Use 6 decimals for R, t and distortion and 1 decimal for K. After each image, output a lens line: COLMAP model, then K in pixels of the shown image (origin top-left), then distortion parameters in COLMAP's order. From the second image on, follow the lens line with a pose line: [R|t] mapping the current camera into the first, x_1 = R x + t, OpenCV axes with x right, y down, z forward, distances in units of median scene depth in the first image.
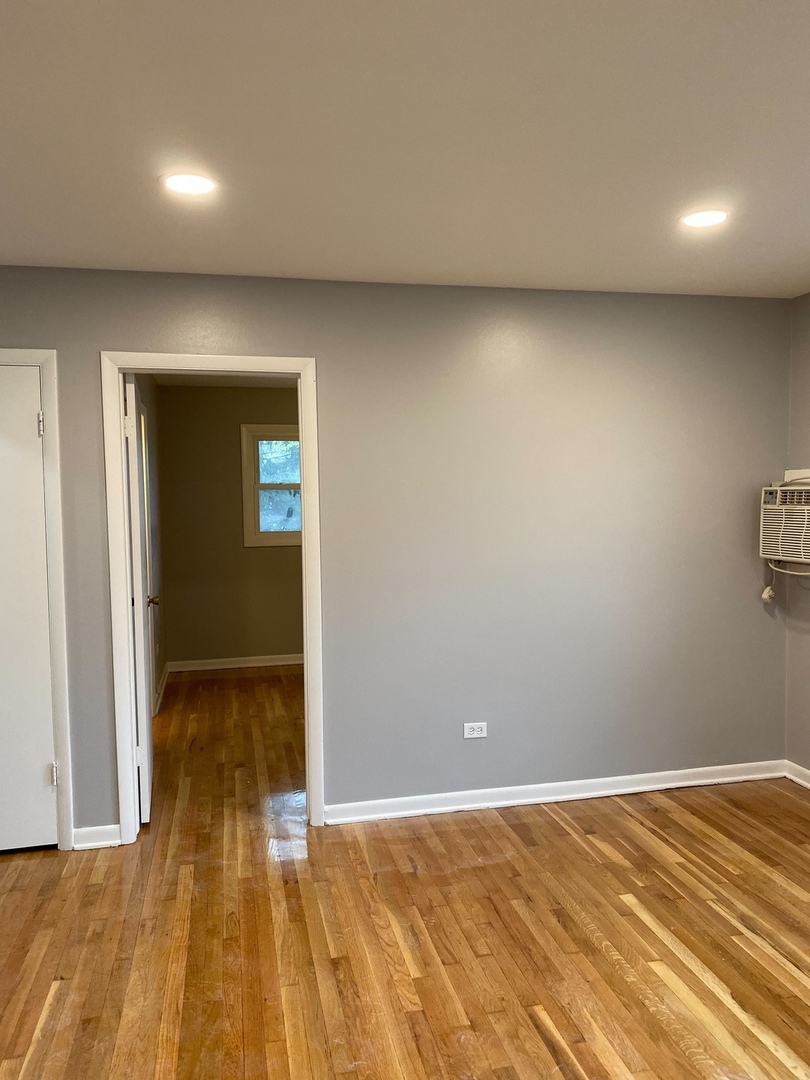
lens RADIAL K [[836.3, 0, 405.0], [0, 836.3, 540.0], [0, 0, 1]] dist [-0.000827, -0.004286]
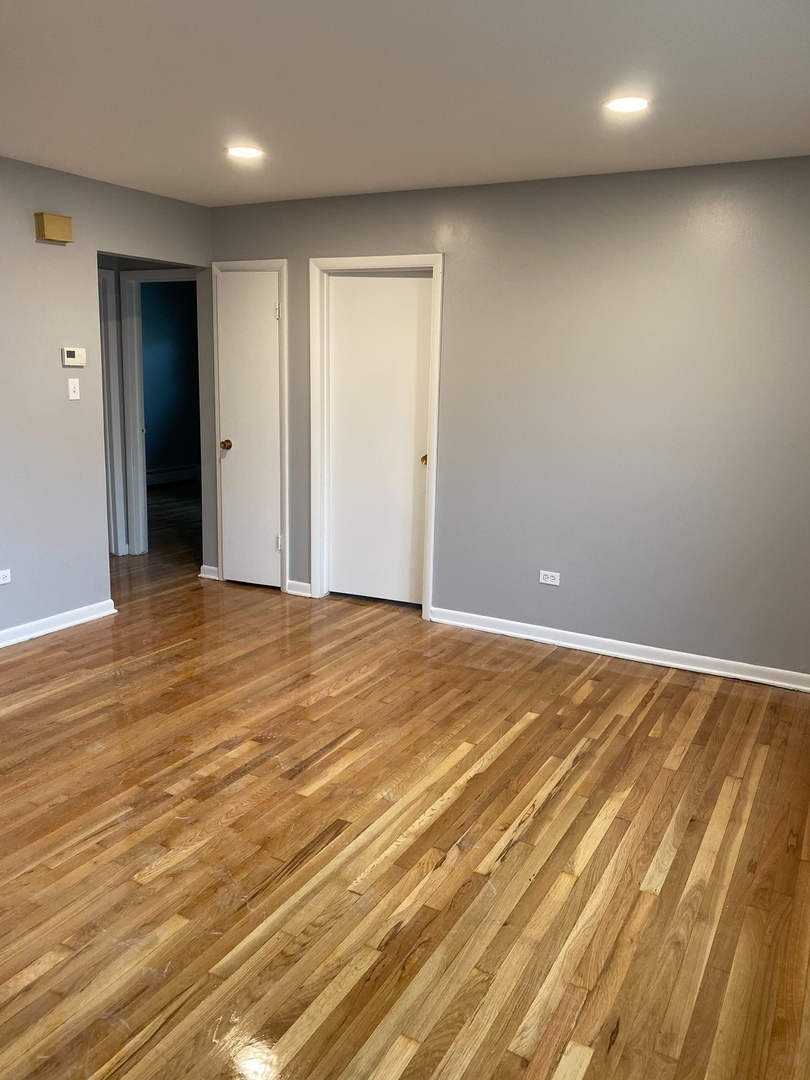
lens RADIAL K [[828.5, 0, 408.6], [0, 828.5, 541.9], [0, 0, 1]] dist [0.024935, -0.004473]
pose [[0.750666, 0.177096, -0.636504, 0.809397], [-0.080188, 0.980705, 0.178293, -0.013188], [0.655797, -0.082799, 0.750383, 0.009809]]
